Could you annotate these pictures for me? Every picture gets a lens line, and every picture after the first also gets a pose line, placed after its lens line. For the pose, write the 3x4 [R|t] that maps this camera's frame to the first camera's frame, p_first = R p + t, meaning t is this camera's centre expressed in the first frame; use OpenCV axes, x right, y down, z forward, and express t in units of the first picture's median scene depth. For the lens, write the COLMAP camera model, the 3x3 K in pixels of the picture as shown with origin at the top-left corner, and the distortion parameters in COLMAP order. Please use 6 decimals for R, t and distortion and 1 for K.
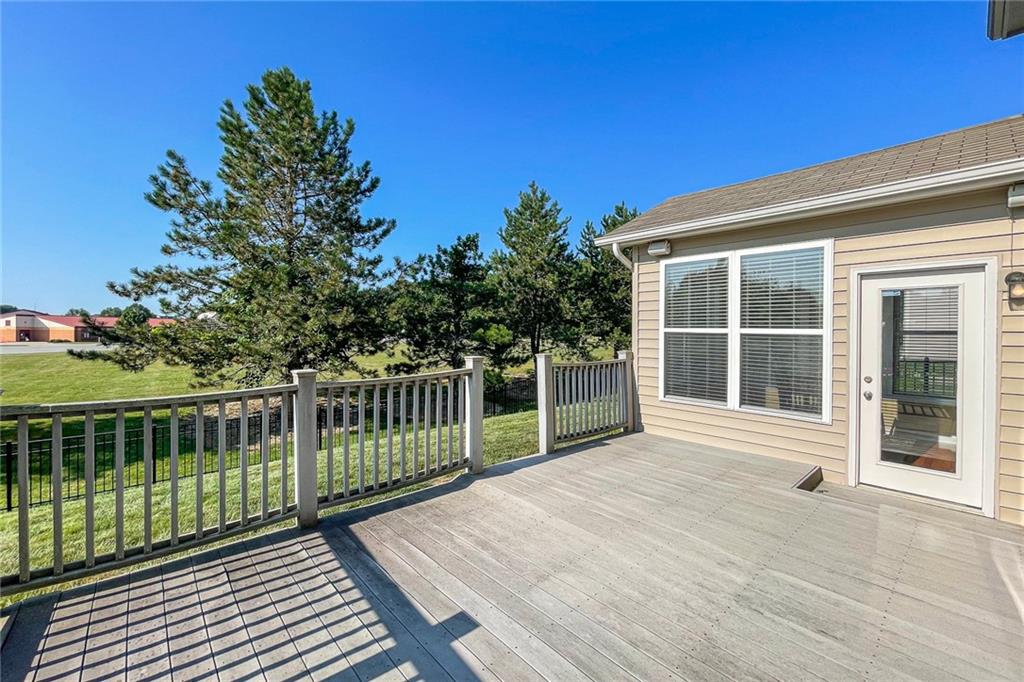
lens RADIAL K [[419.0, 0, 513.4], [0, 419.0, 333.8], [0, 0, 1]] dist [0.000490, 0.000314]
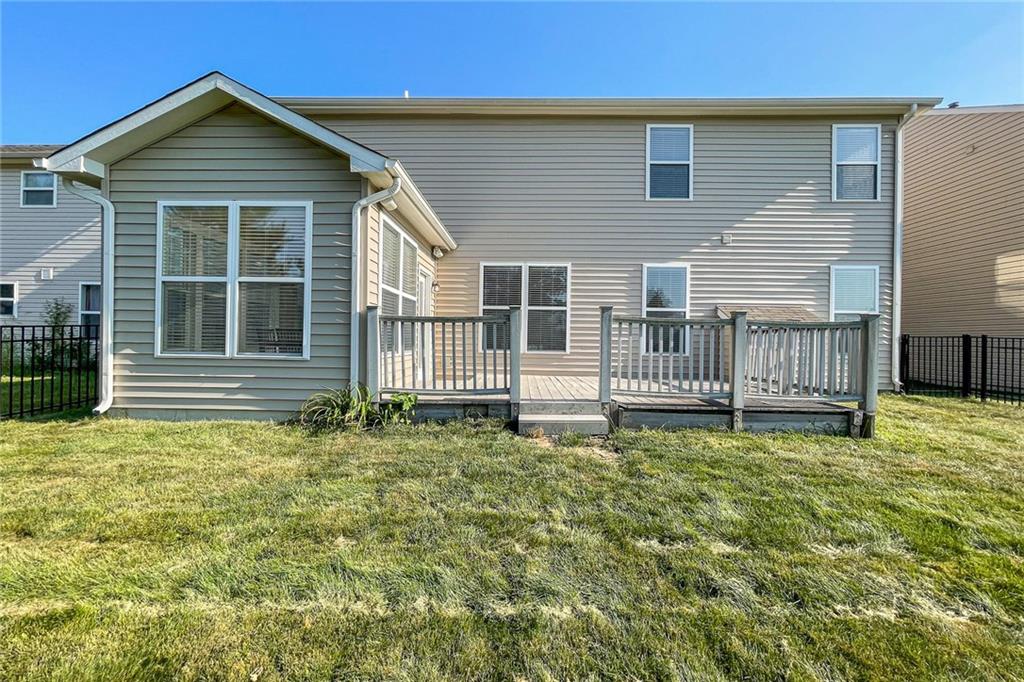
lens RADIAL K [[419.0, 0, 513.9], [0, 419.0, 338.8], [0, 0, 1]] dist [0.000490, 0.000314]
pose [[-0.712089, -0.011929, 0.701988, -0.271802], [-0.006030, 0.999923, 0.010874, 0.051137], [-0.702063, 0.003510, -0.712106, 0.741353]]
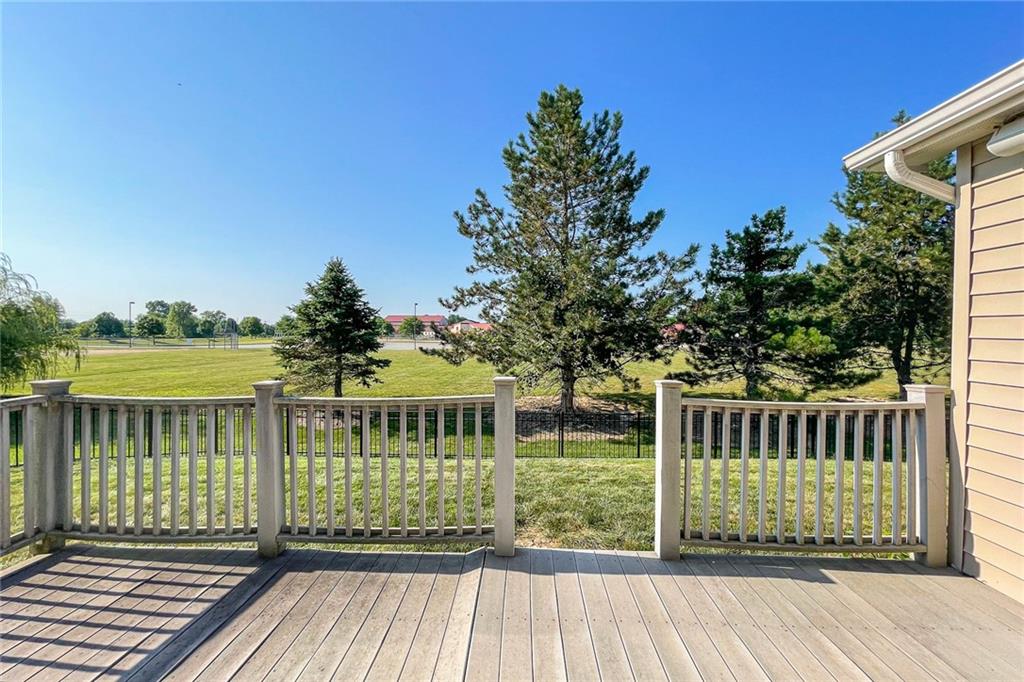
lens RADIAL K [[419.0, 0, 518.6], [0, 419.0, 340.0], [0, 0, 1]] dist [0.000490, 0.000314]
pose [[0.723323, 0.014484, -0.690358, 0.137131], [-0.010206, 0.999895, 0.010285, -0.004716], [0.690434, -0.000394, 0.723395, 0.193098]]
